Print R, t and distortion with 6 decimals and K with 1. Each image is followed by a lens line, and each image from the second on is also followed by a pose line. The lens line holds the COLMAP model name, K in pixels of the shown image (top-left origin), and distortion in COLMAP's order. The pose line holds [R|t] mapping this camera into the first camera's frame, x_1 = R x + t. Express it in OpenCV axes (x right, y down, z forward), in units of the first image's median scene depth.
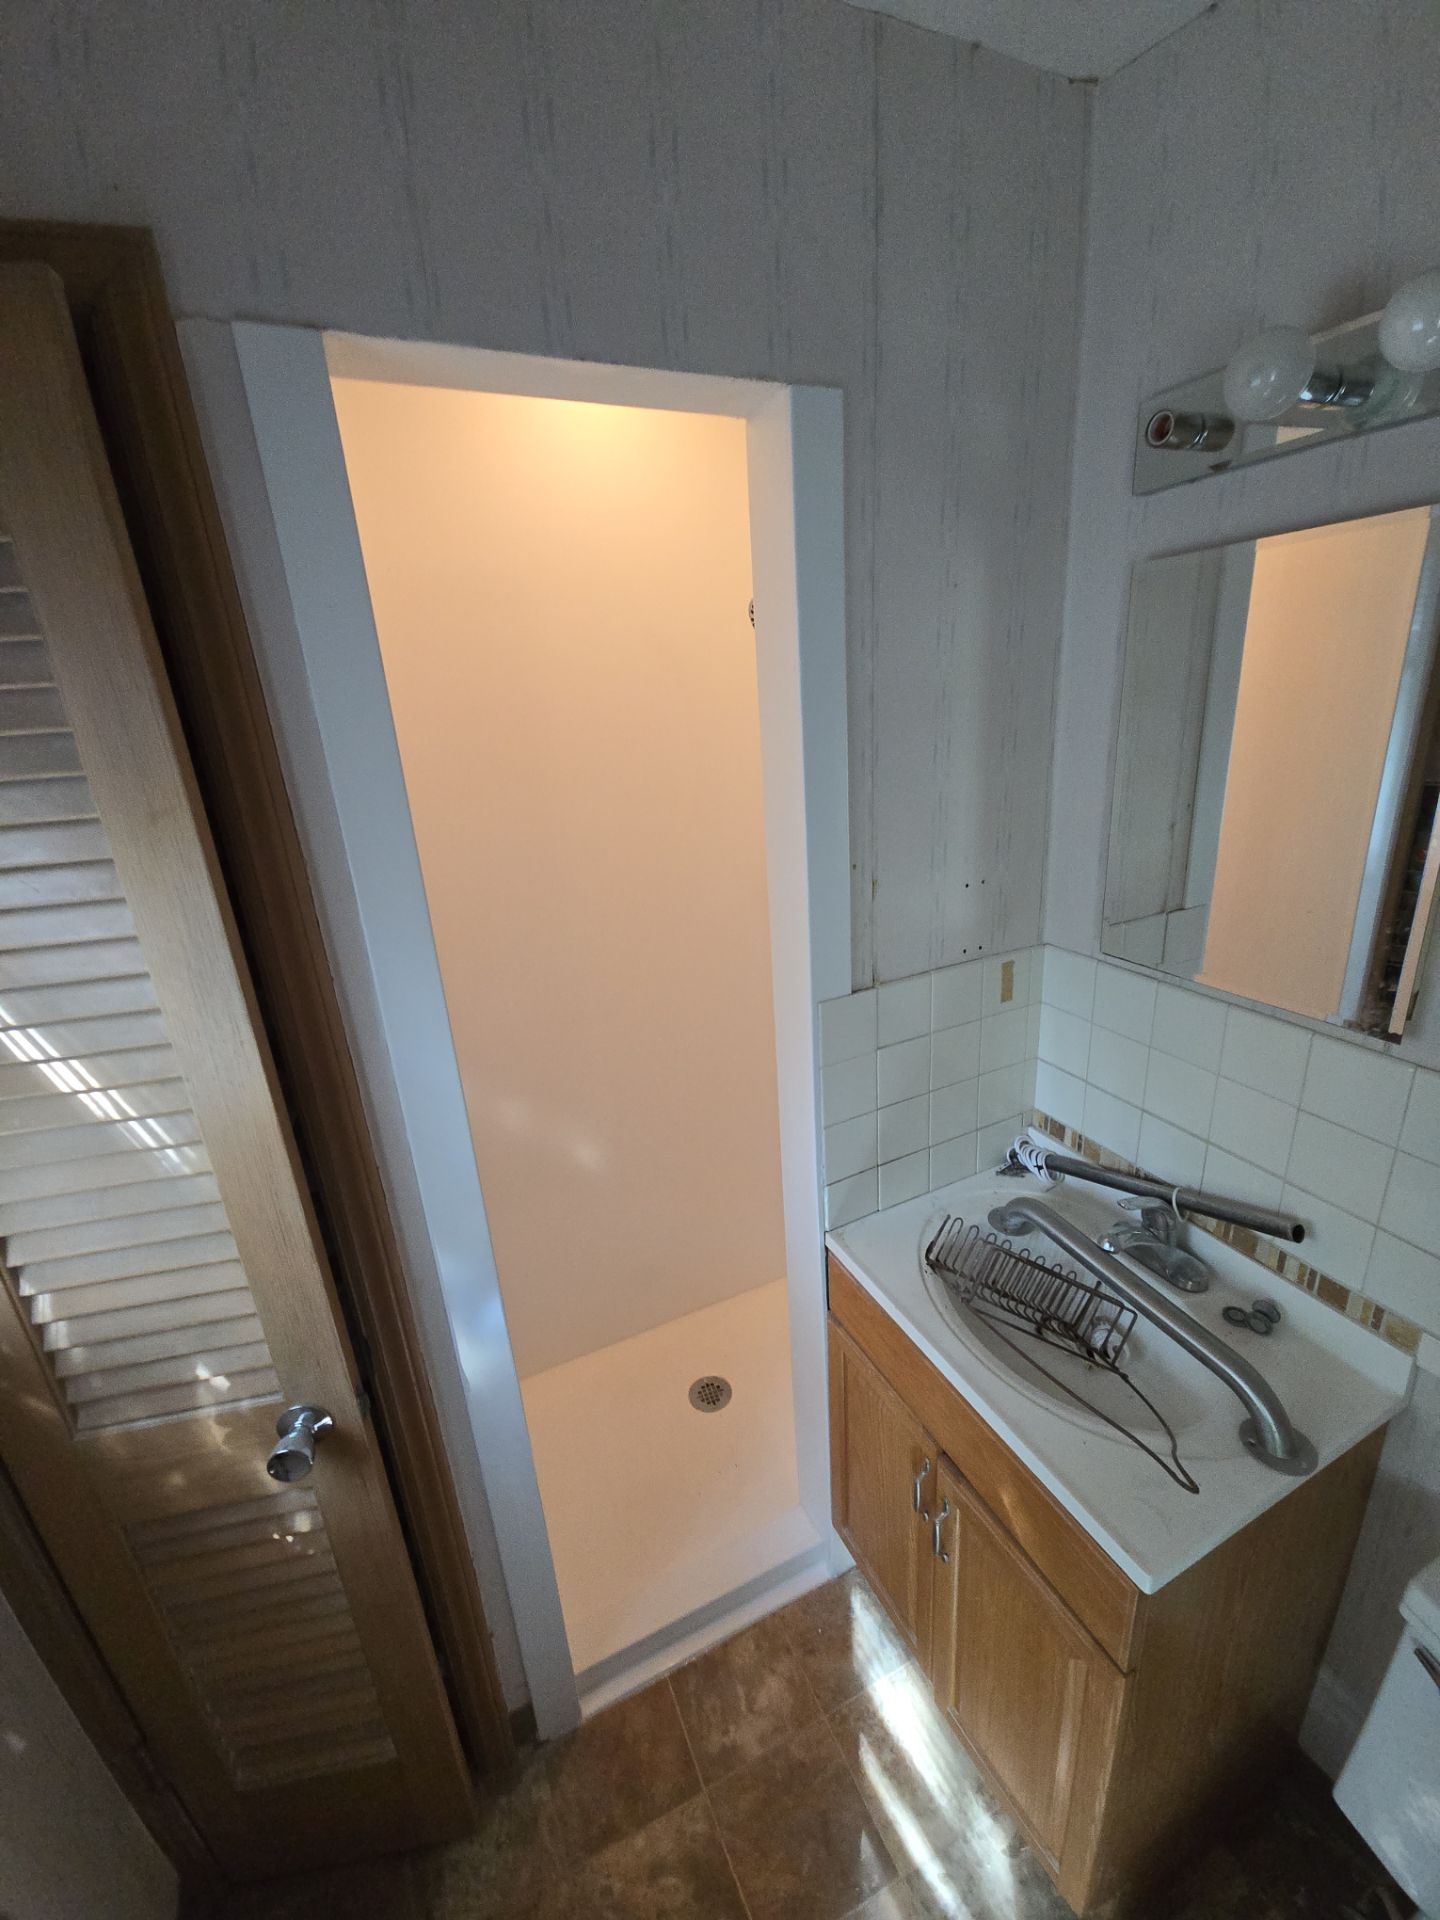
lens RADIAL K [[782.3, 0, 727.3], [0, 782.3, 953.6], [0, 0, 1]] dist [0.008973, -0.010119]
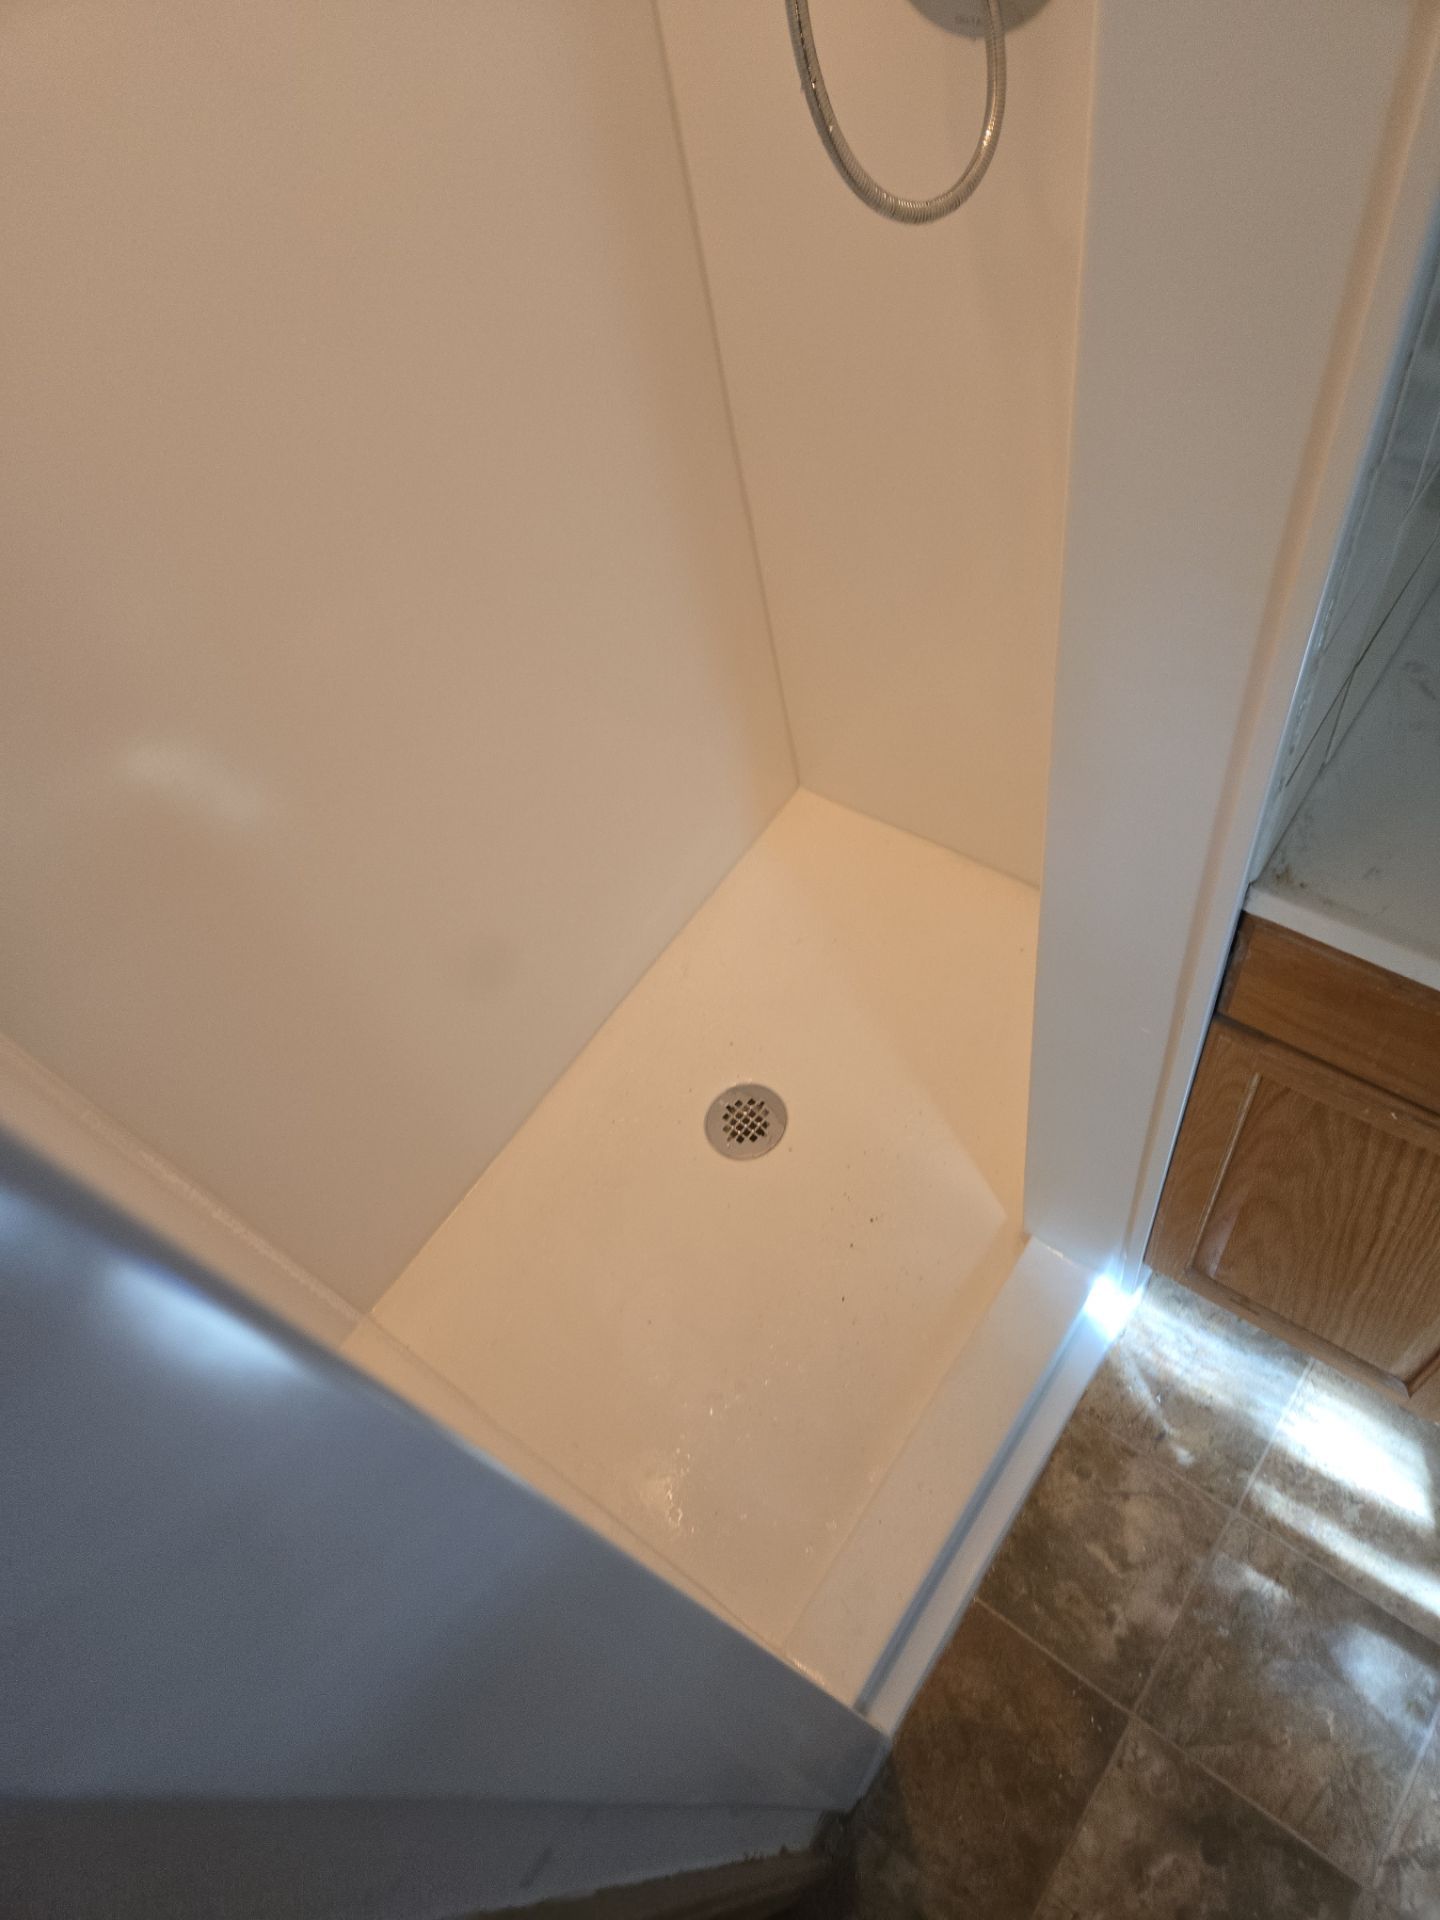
lens RADIAL K [[1280.8, 0, 724.4], [0, 1280.8, 954.6], [0, 0, 1]] dist [0.057628, -0.043728]
pose [[0.871557, -0.451043, 0.192221, -0.241513], [0.257120, 0.754288, 0.604102, -0.057761], [-0.417466, -0.477085, 0.773377, 0.664165]]
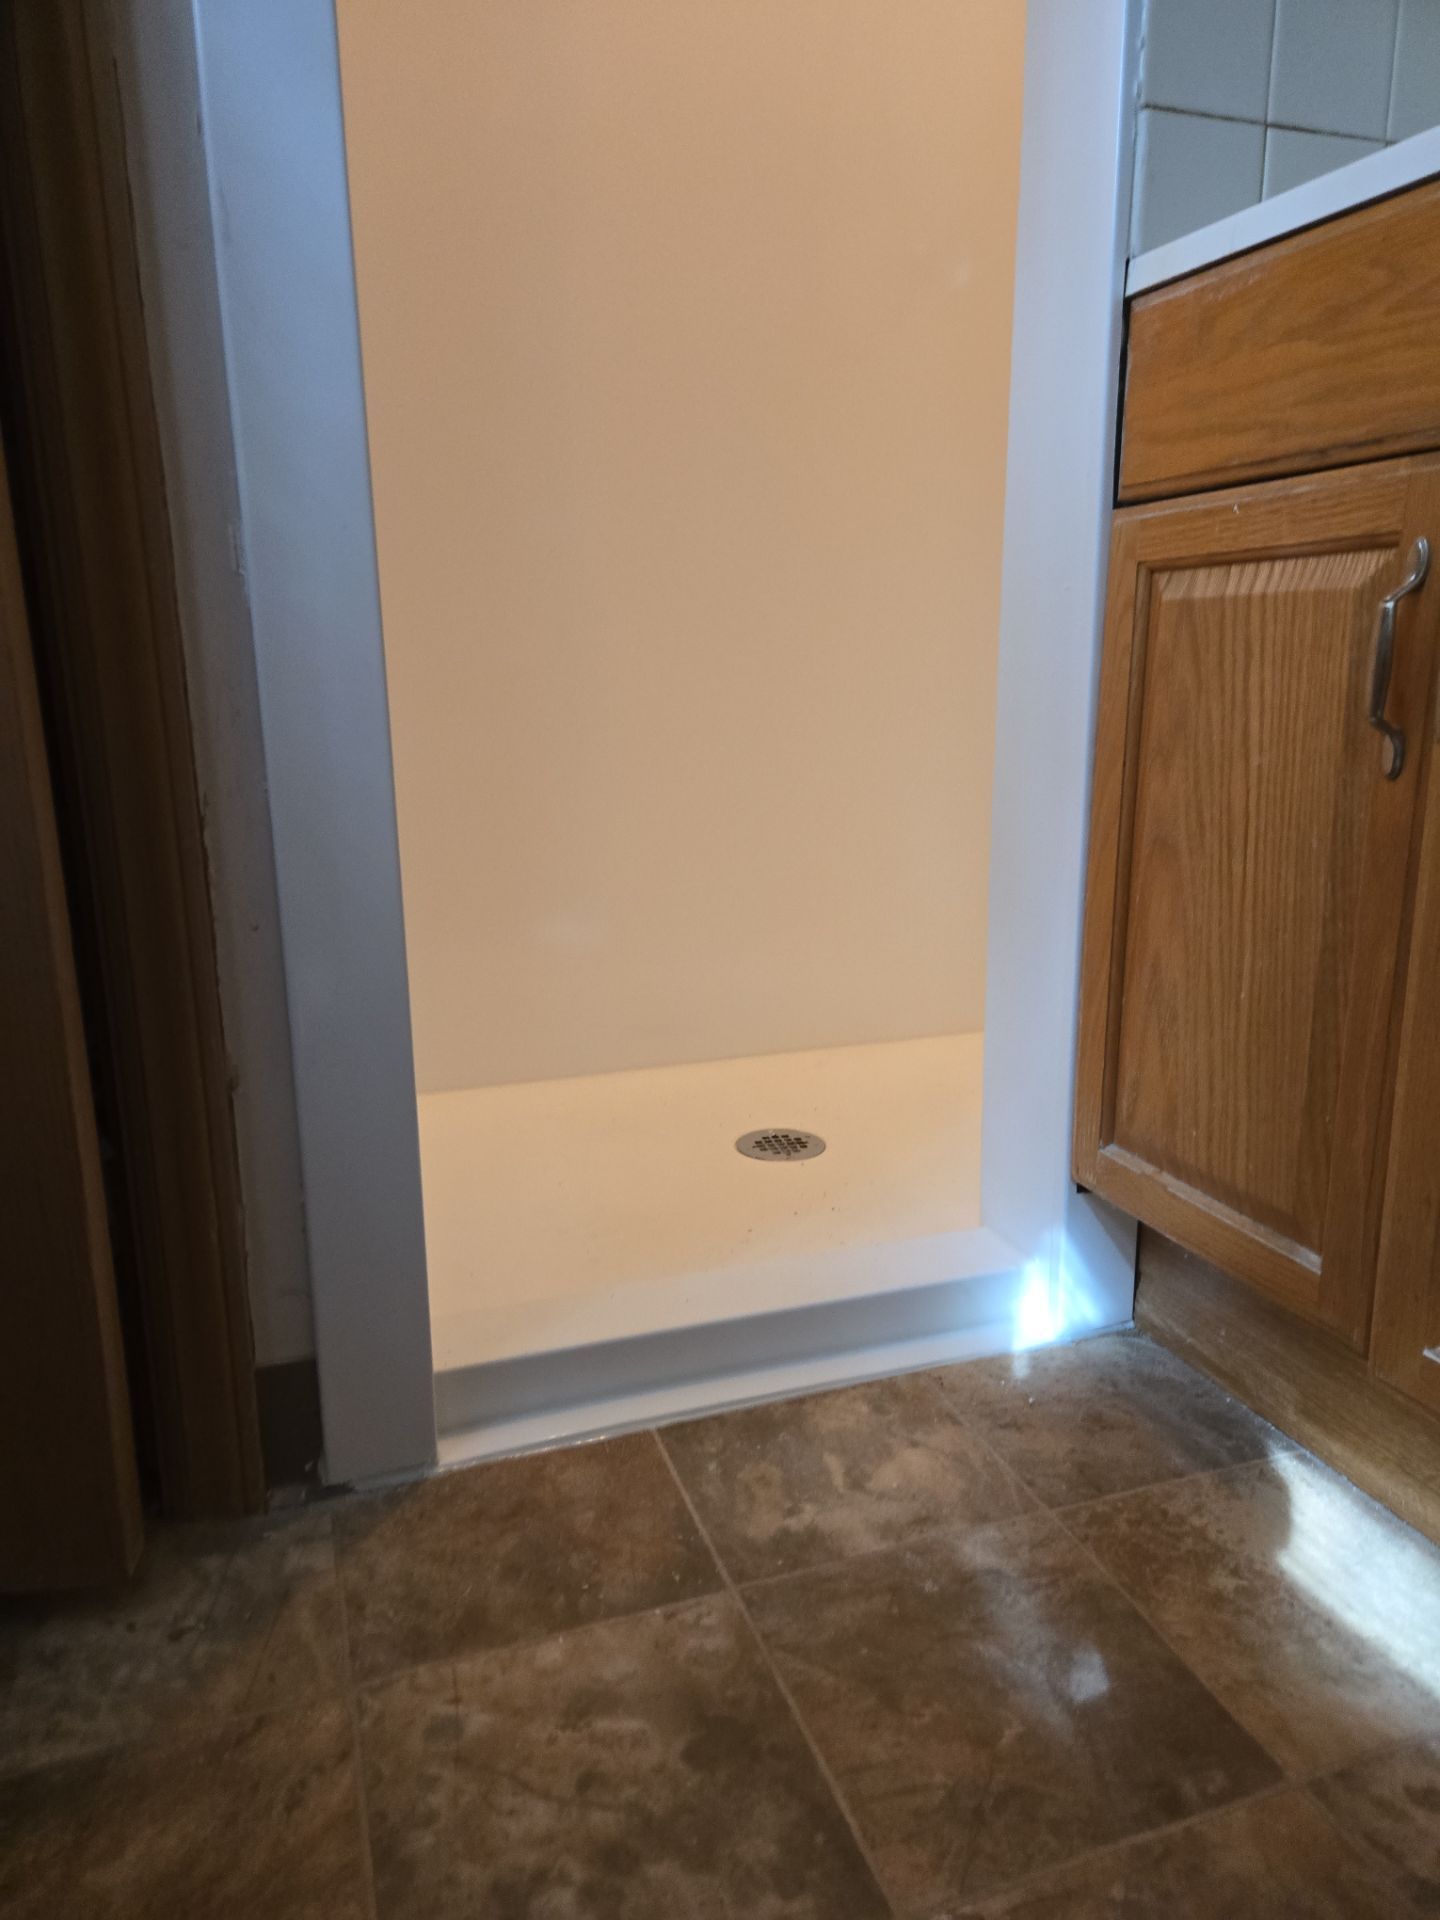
lens RADIAL K [[1280.8, 0, 724.4], [0, 1280.8, 954.6], [0, 0, 1]] dist [0.057628, -0.043728]
pose [[0.994229, 0.076598, -0.075112, -0.009431], [-0.083555, 0.992029, -0.094324, 0.863819], [0.067289, 0.100055, 0.992704, 0.360146]]
